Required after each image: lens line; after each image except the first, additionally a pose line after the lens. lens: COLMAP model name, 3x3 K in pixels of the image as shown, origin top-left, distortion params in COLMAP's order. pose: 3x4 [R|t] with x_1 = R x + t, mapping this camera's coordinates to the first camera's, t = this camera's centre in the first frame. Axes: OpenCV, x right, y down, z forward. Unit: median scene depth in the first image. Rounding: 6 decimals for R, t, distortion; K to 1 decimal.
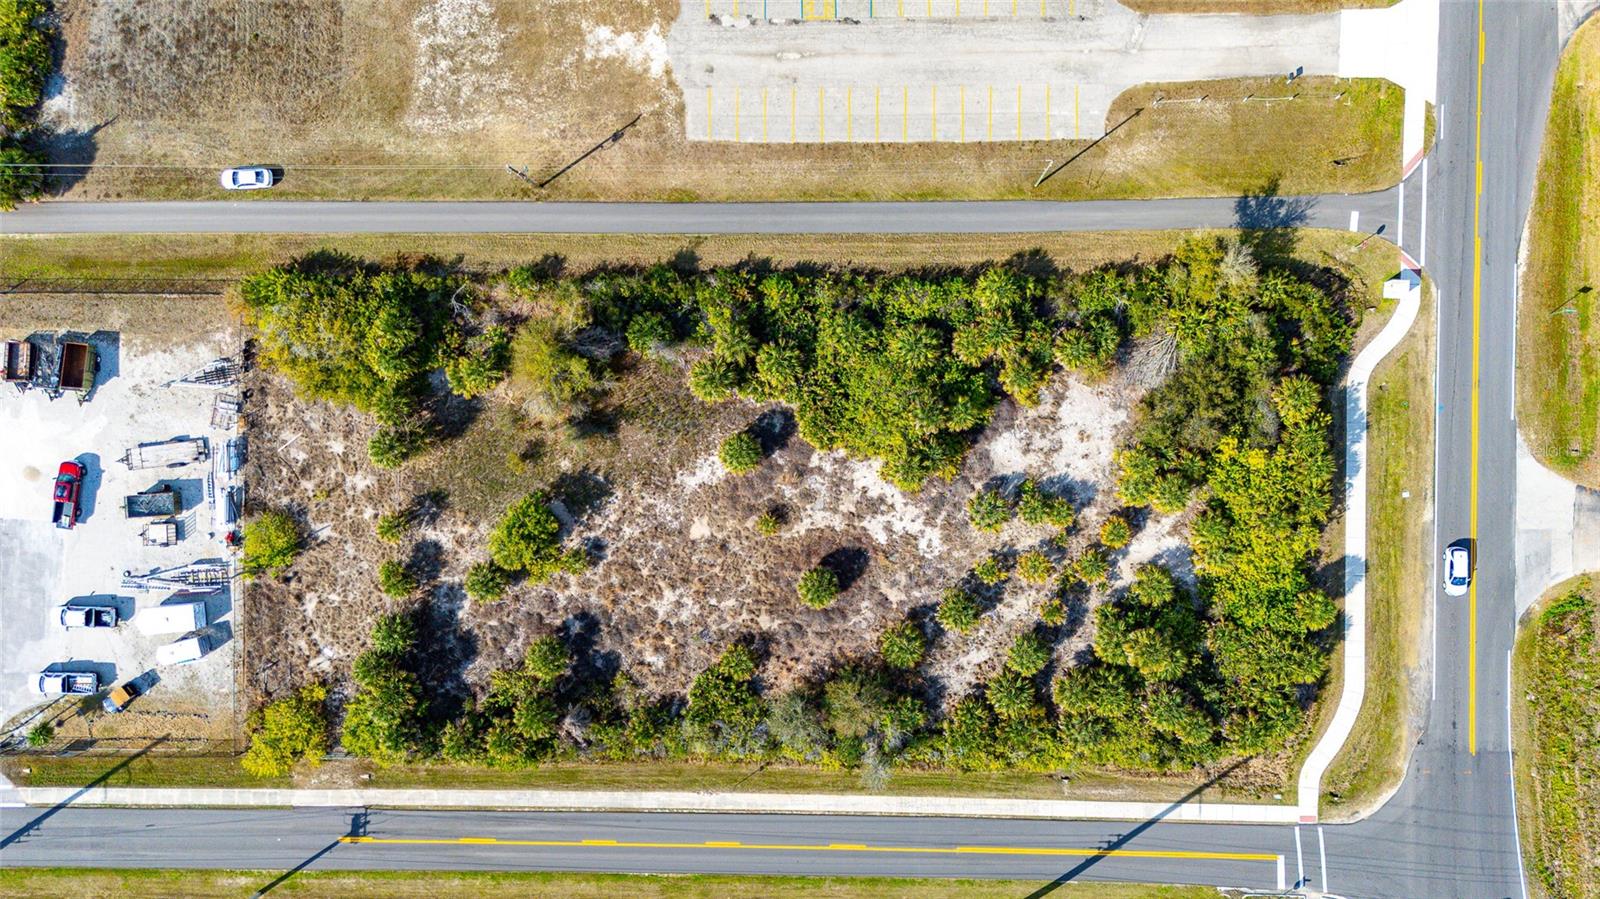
lens RADIAL K [[1193.4, 0, 804.8], [0, 1193.4, 454.5], [0, 0, 1]] dist [0.085132, -0.090863]
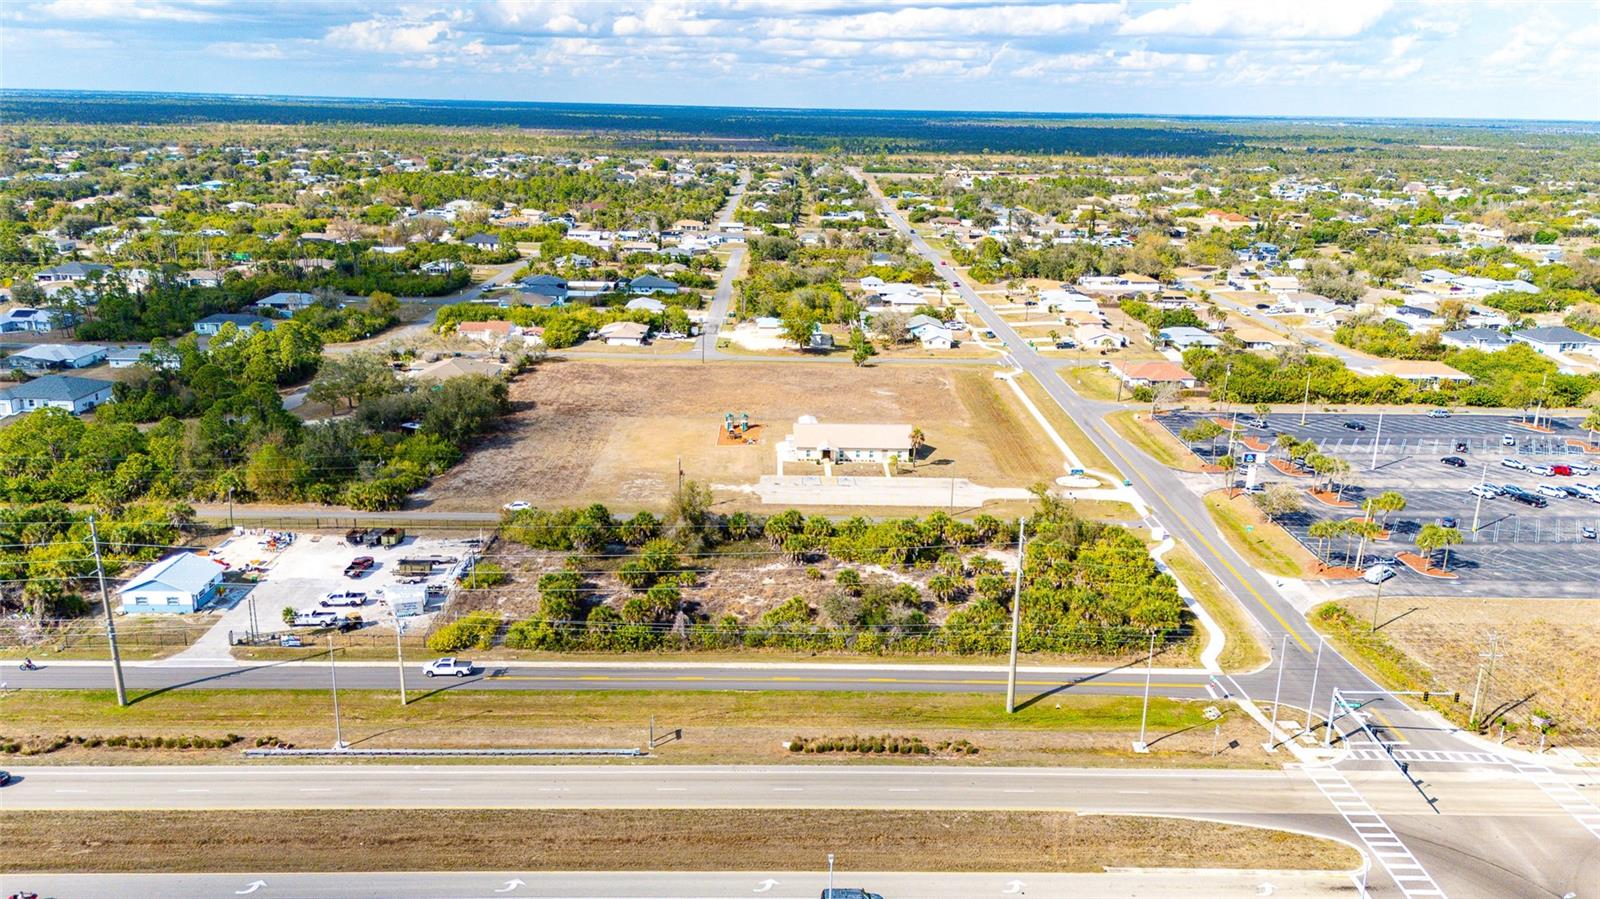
lens RADIAL K [[1193.4, 0, 804.8], [0, 1193.4, 454.5], [0, 0, 1]] dist [0.085132, -0.090863]
pose [[0.997761, 0.051088, 0.043161, -0.115695], [0.027046, 0.282008, -0.959031, 1.490087], [-0.061167, 0.958051, 0.279995, 0.404815]]
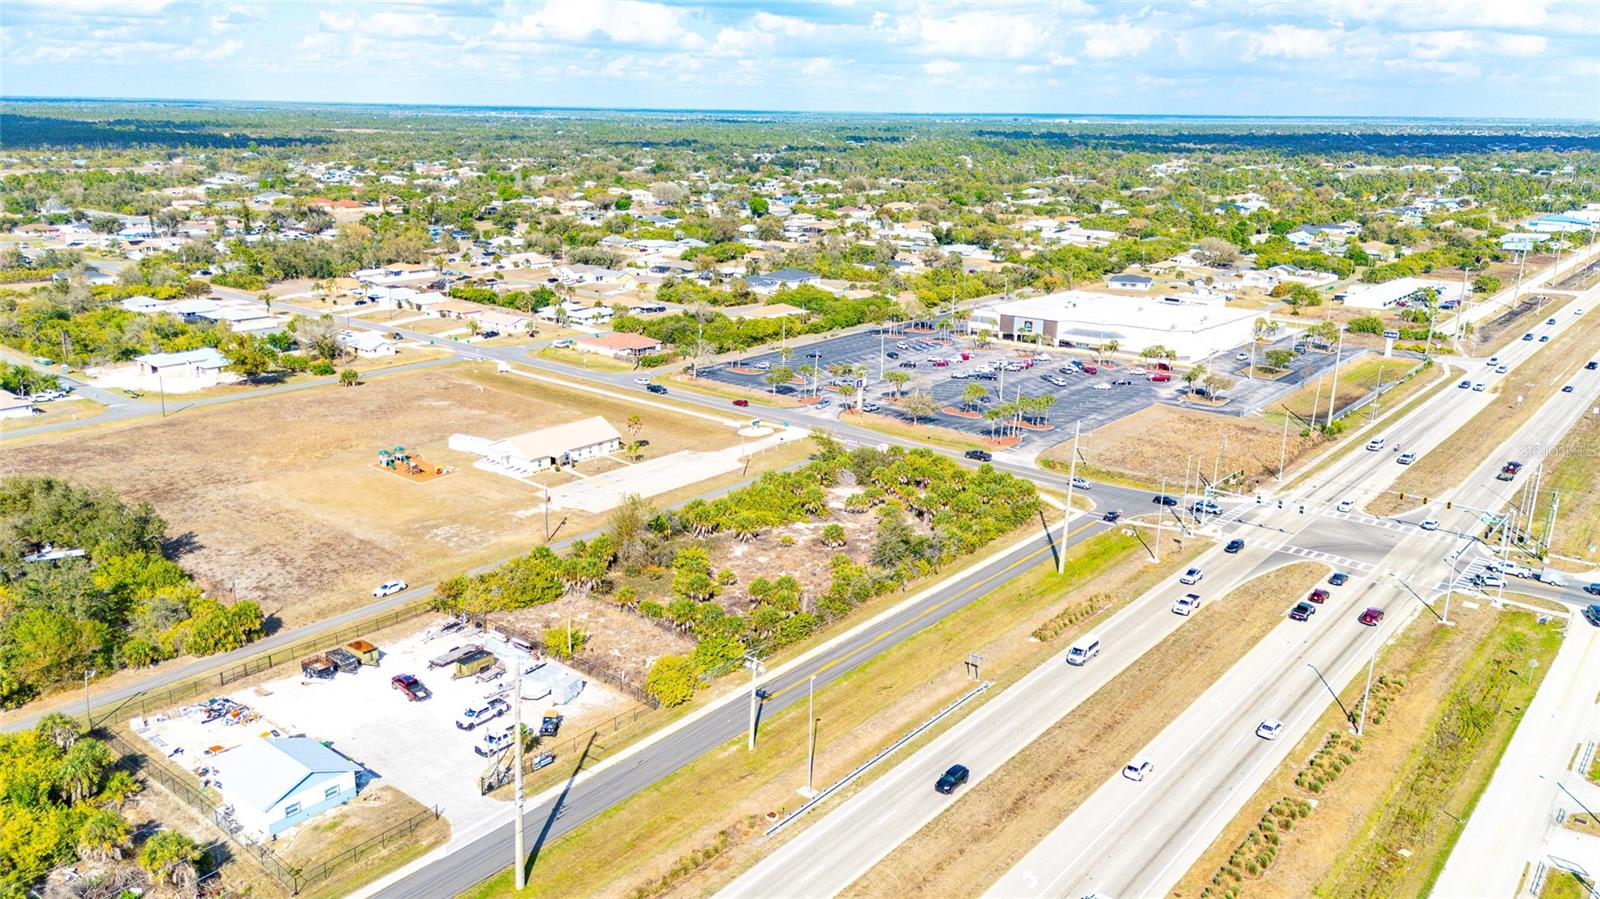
lens RADIAL K [[1193.4, 0, 804.8], [0, 1193.4, 454.5], [0, 0, 1]] dist [0.085132, -0.090863]
pose [[0.627541, -0.167718, 0.760305, -1.263288], [0.777469, 0.187215, -0.600410, 1.055743], [-0.041641, 0.967895, 0.247881, 0.450181]]
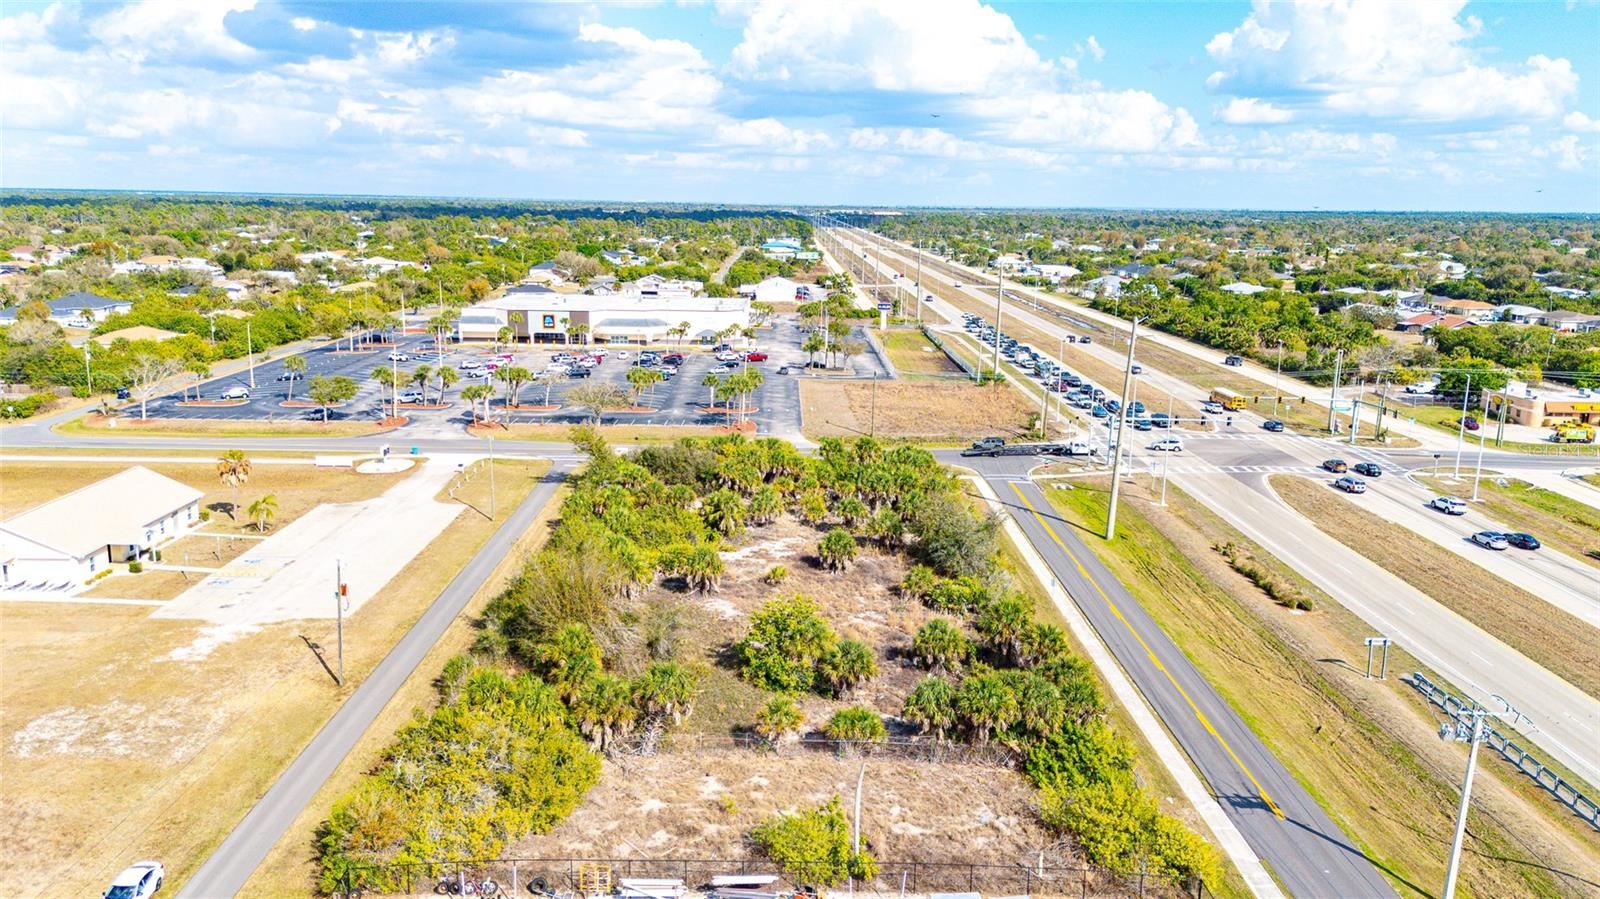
lens RADIAL K [[1193.4, 0, 804.8], [0, 1193.4, 454.5], [0, 0, 1]] dist [0.085132, -0.090863]
pose [[-0.021703, -0.165309, 0.986003, -0.972593], [0.999609, 0.013818, 0.024319, 0.054779], [-0.017645, 0.986145, 0.164944, 0.724464]]
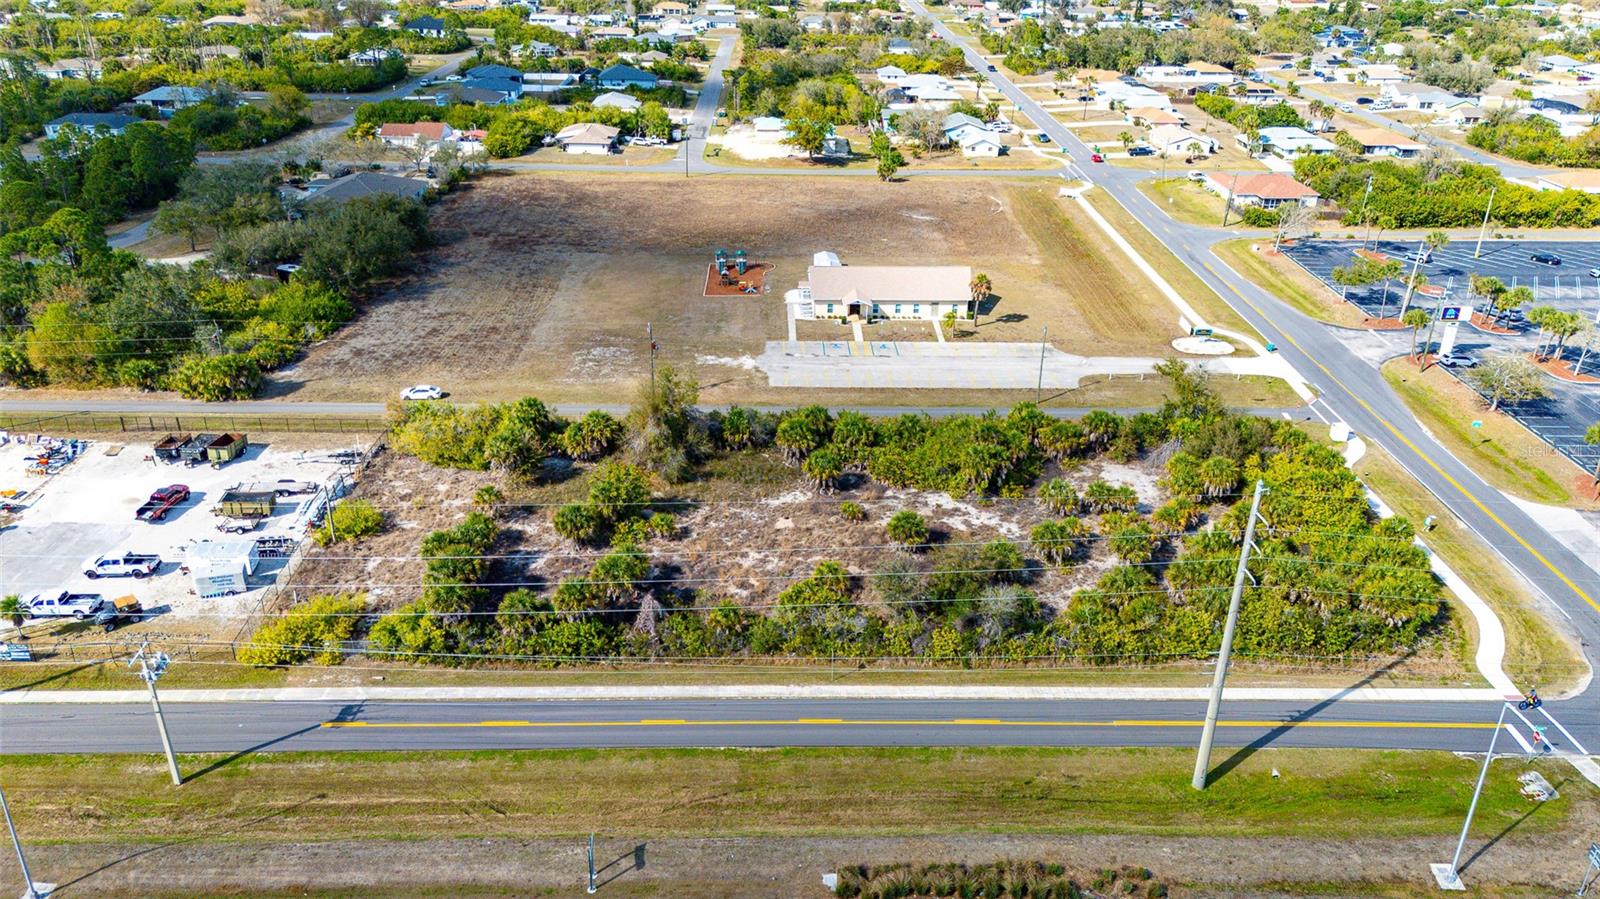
lens RADIAL K [[1192.0, 0, 802.1], [0, 1192.0, 468.8], [0, 0, 1]] dist [0.062725, -0.048965]
pose [[0.997828, 0.039276, 0.052889, -0.127815], [0.030377, 0.438081, -0.898422, 0.954670], [-0.058456, 0.898077, 0.435936, 0.507881]]
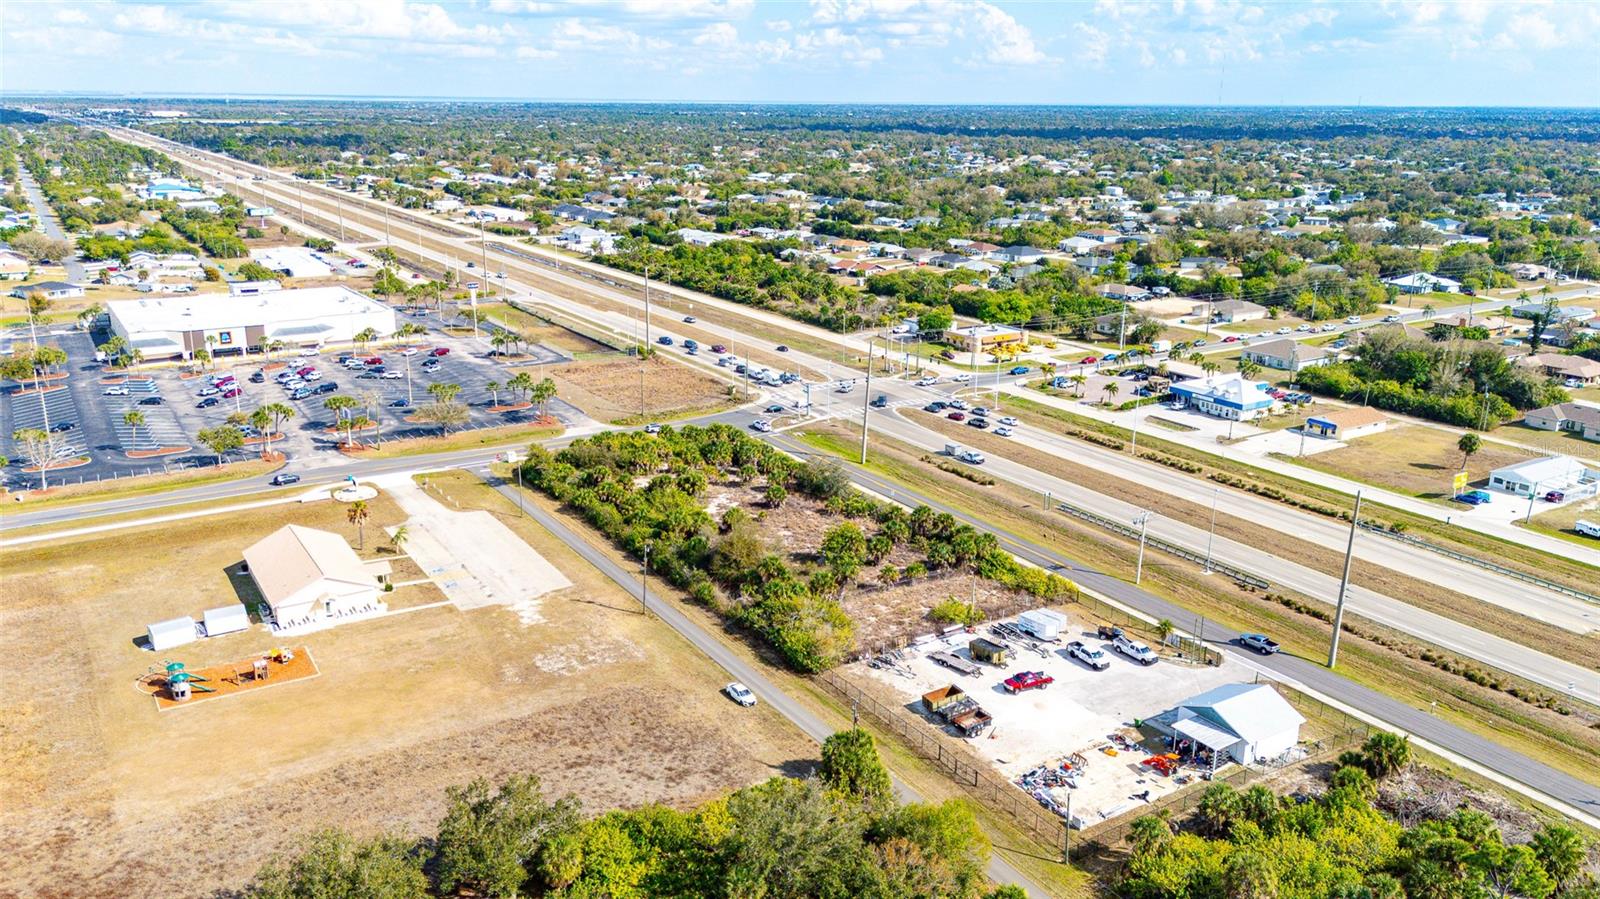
lens RADIAL K [[1193.4, 0, 804.8], [0, 1193.4, 454.5], [0, 0, 1]] dist [0.085132, -0.090863]
pose [[-0.548533, -0.202276, 0.811293, -1.454660], [0.836077, -0.143546, 0.529500, -0.795482], [0.009353, 0.968751, 0.247858, 0.466160]]
